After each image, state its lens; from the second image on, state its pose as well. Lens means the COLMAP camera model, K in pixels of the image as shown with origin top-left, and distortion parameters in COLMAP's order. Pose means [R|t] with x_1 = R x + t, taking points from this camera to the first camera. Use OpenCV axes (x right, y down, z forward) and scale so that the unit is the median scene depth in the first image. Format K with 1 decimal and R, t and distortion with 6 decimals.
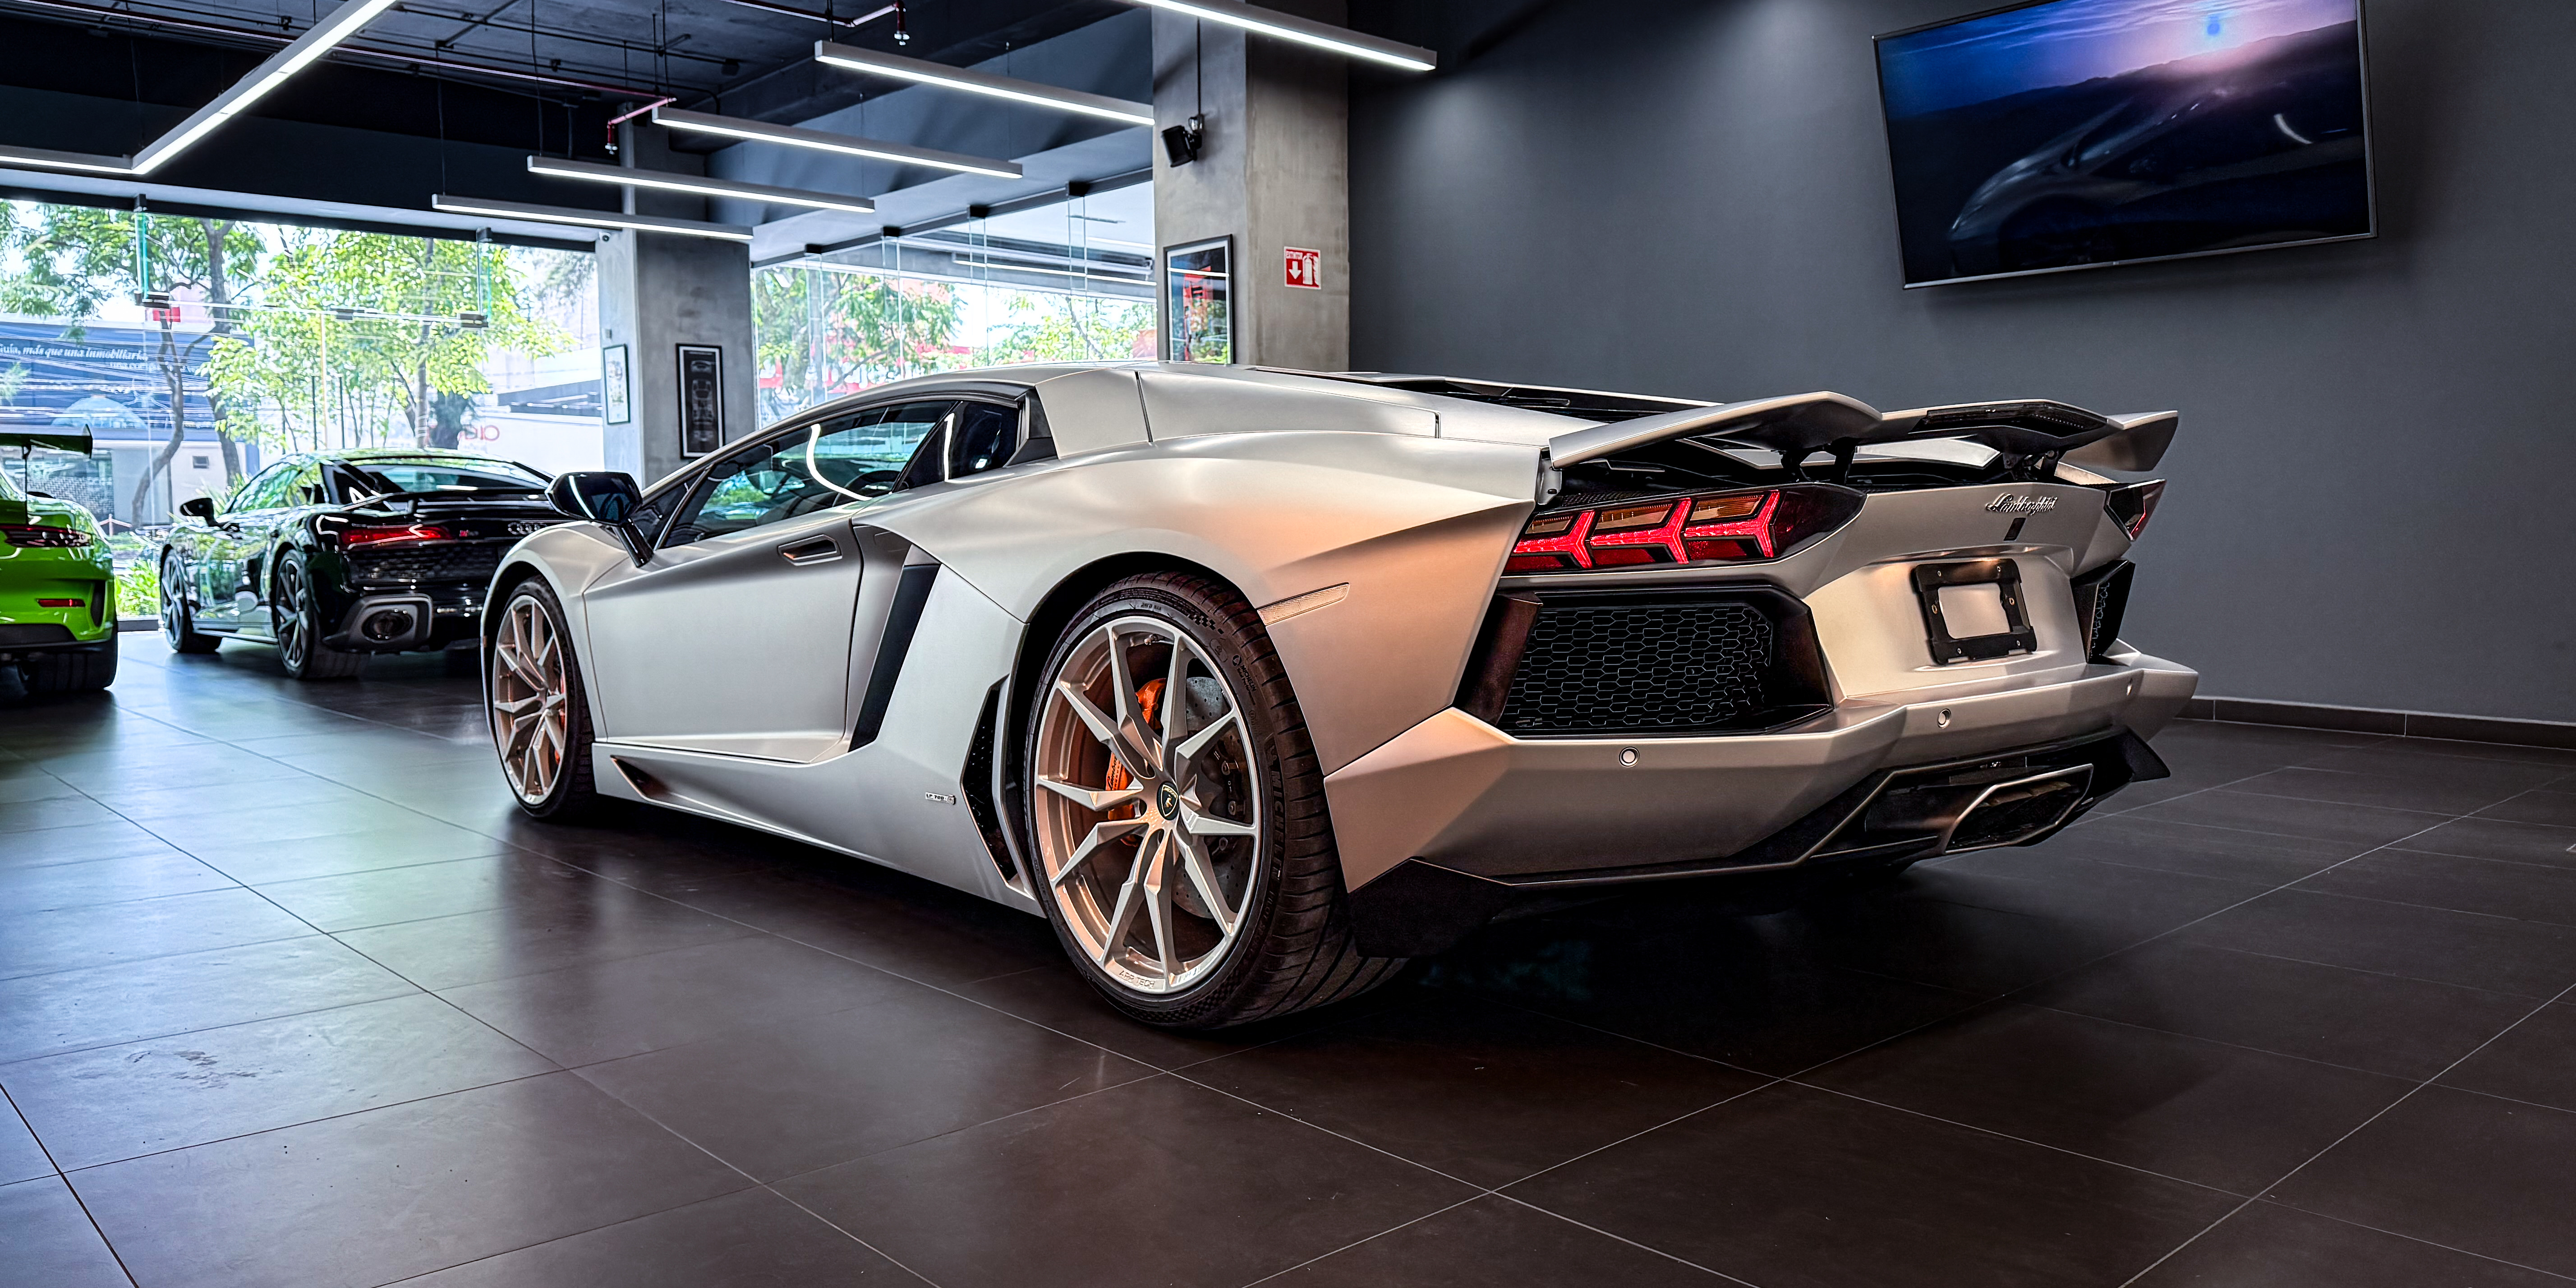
lens RADIAL K [[1780.5, 0, 1288.0], [0, 1780.5, 644.0], [0, 0, 1]] dist [0.057964, -0.134060]
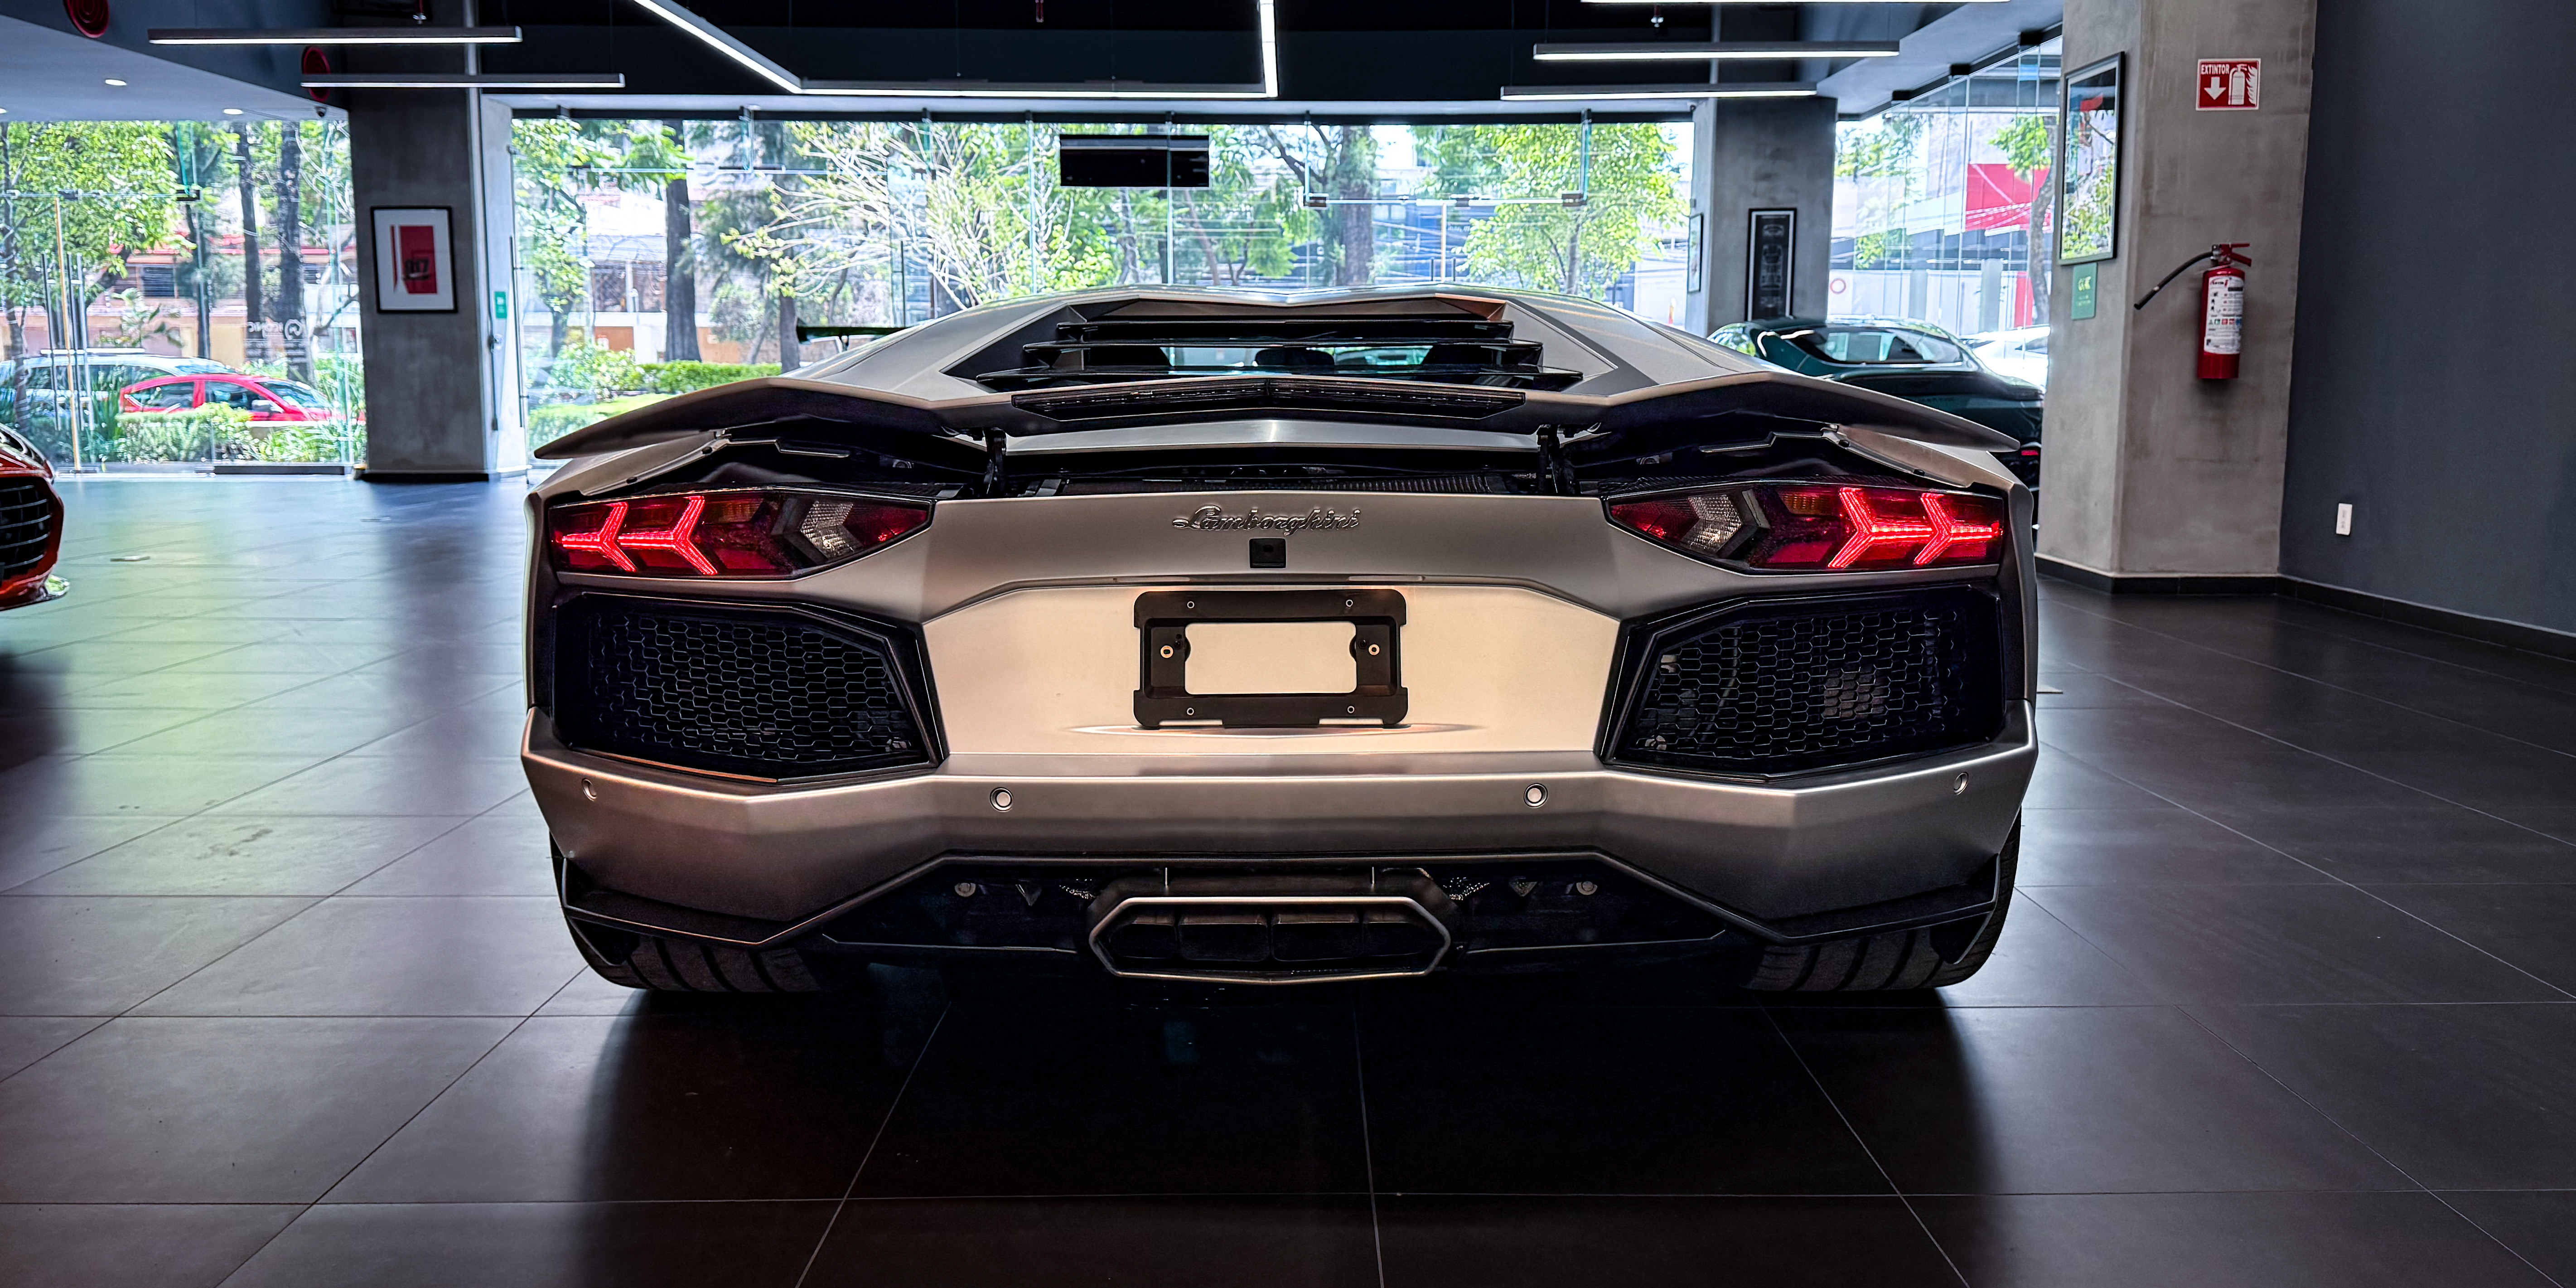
lens RADIAL K [[1780.7, 0, 1288.0], [0, 1780.7, 644.0], [0, 0, 1]] dist [0.057964, -0.134060]
pose [[0.734887, 0.102659, -0.670374, 0.248919], [-0.045297, 0.993699, 0.102516, -0.028257], [0.676675, -0.044972, 0.734907, 0.133856]]
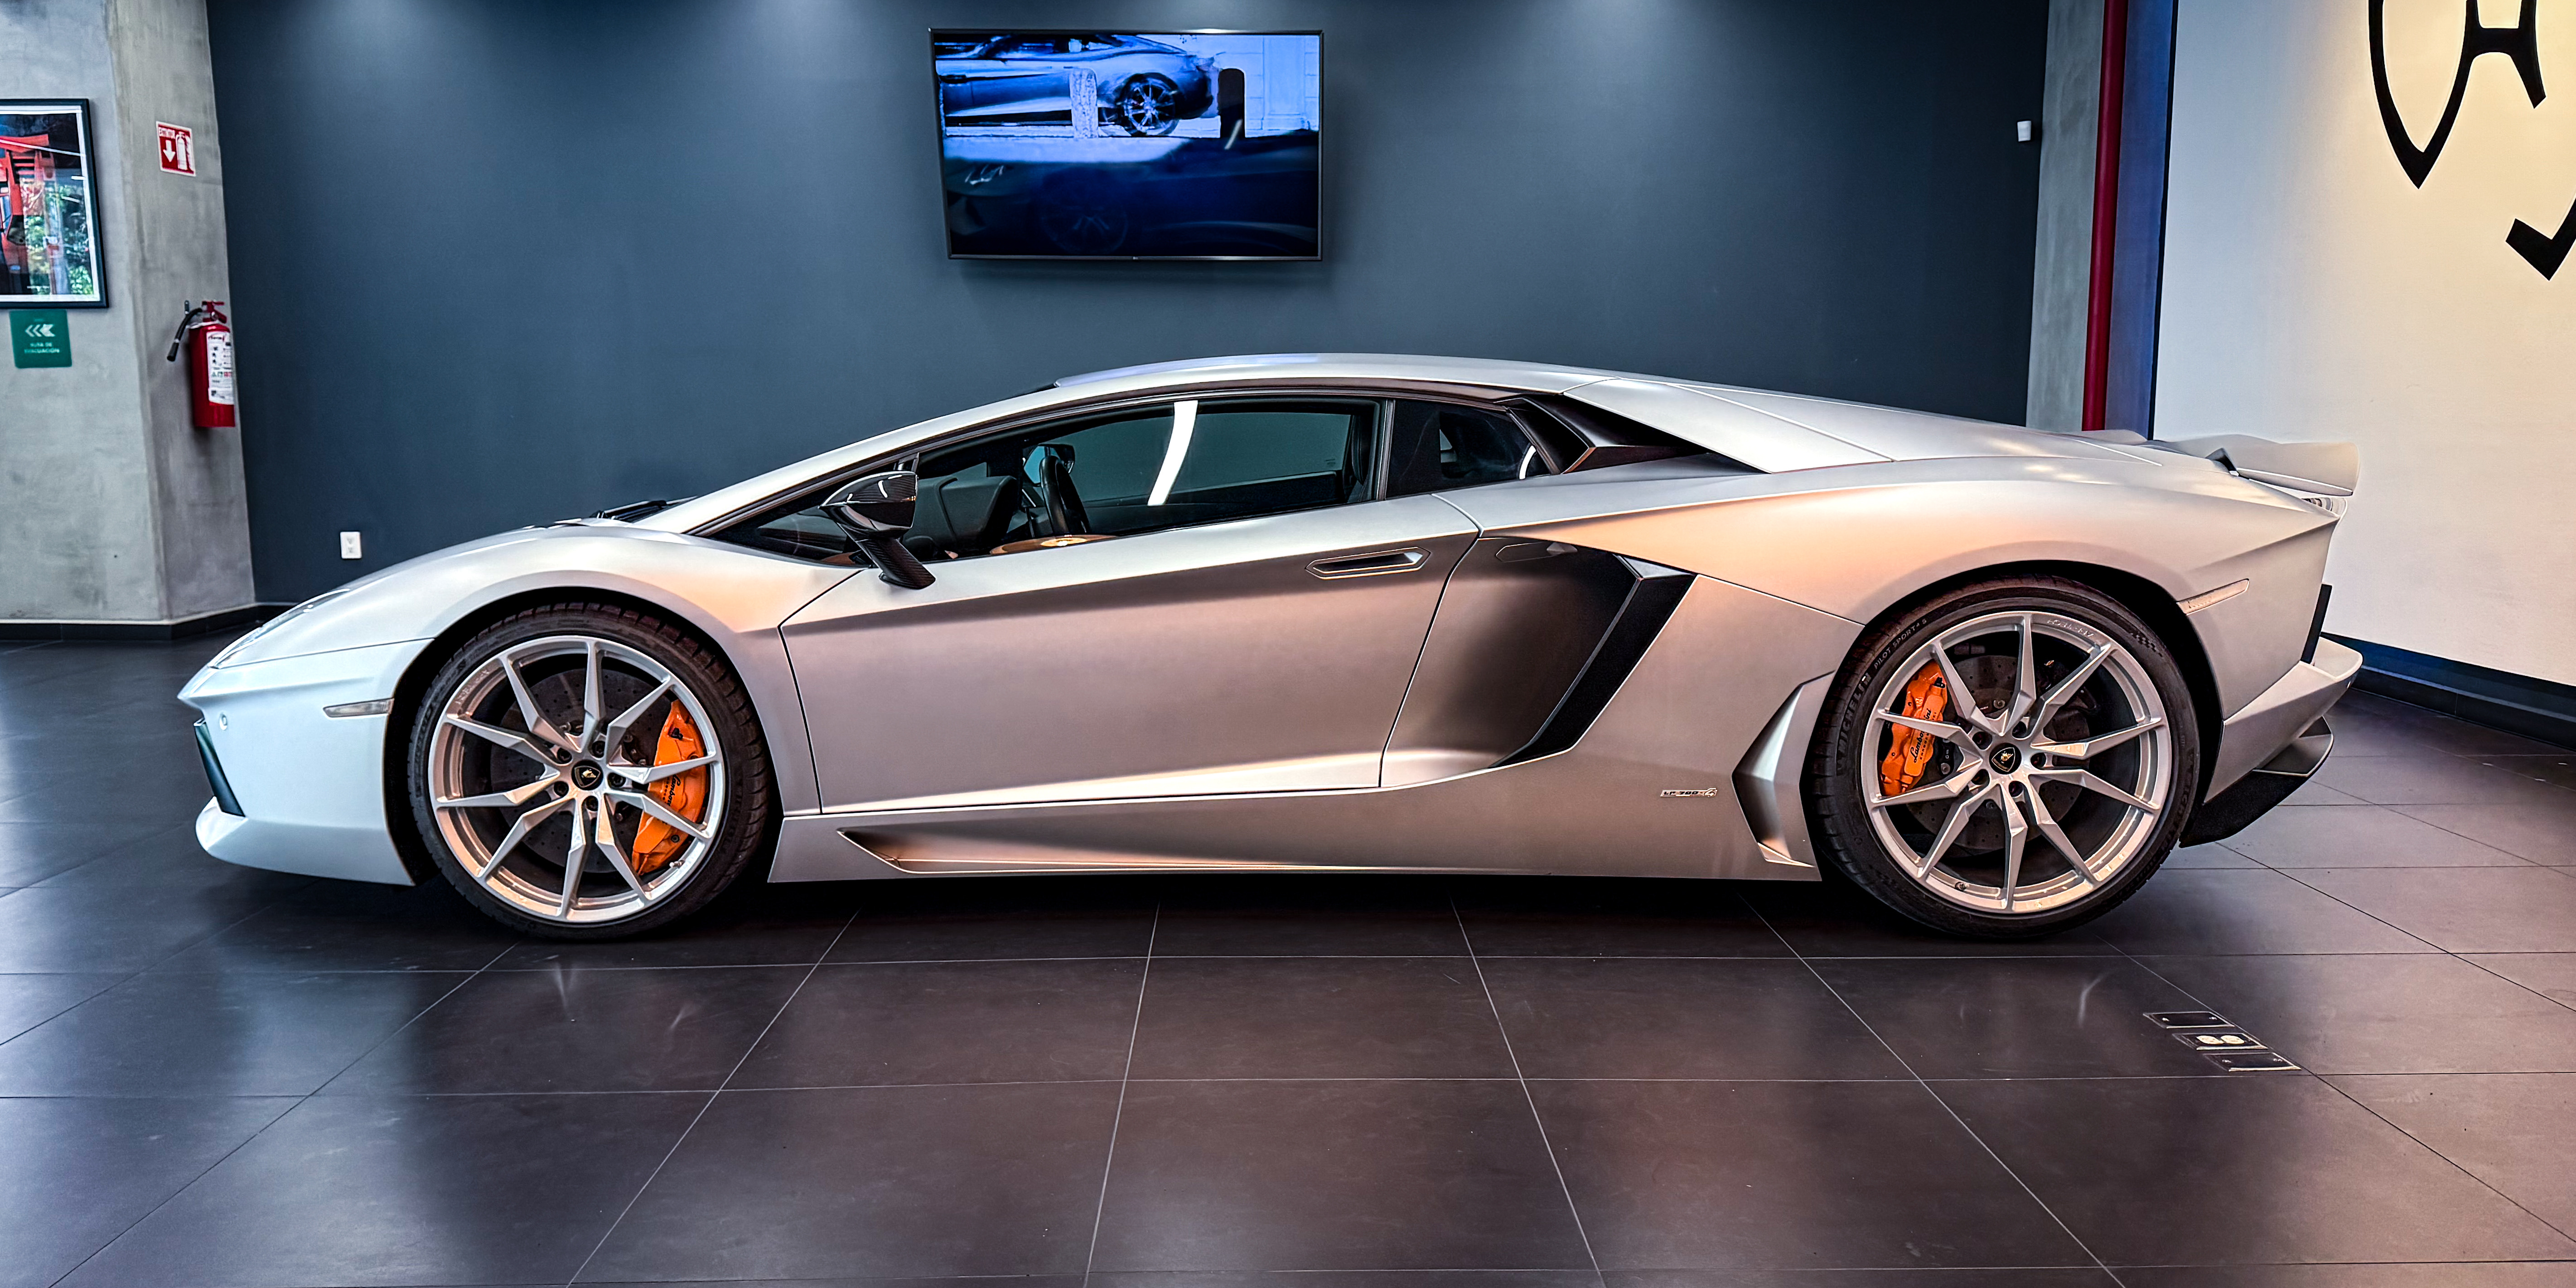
lens RADIAL K [[1730.5, 0, 1288.0], [0, 1730.5, 644.0], [0, 0, 1]] dist [-0.063612, 0.028119]
pose [[0.666376, -0.102605, 0.738522, -0.242420], [0.055376, 0.994561, 0.088212, -0.023389], [-0.743556, -0.017886, 0.668434, 0.092826]]
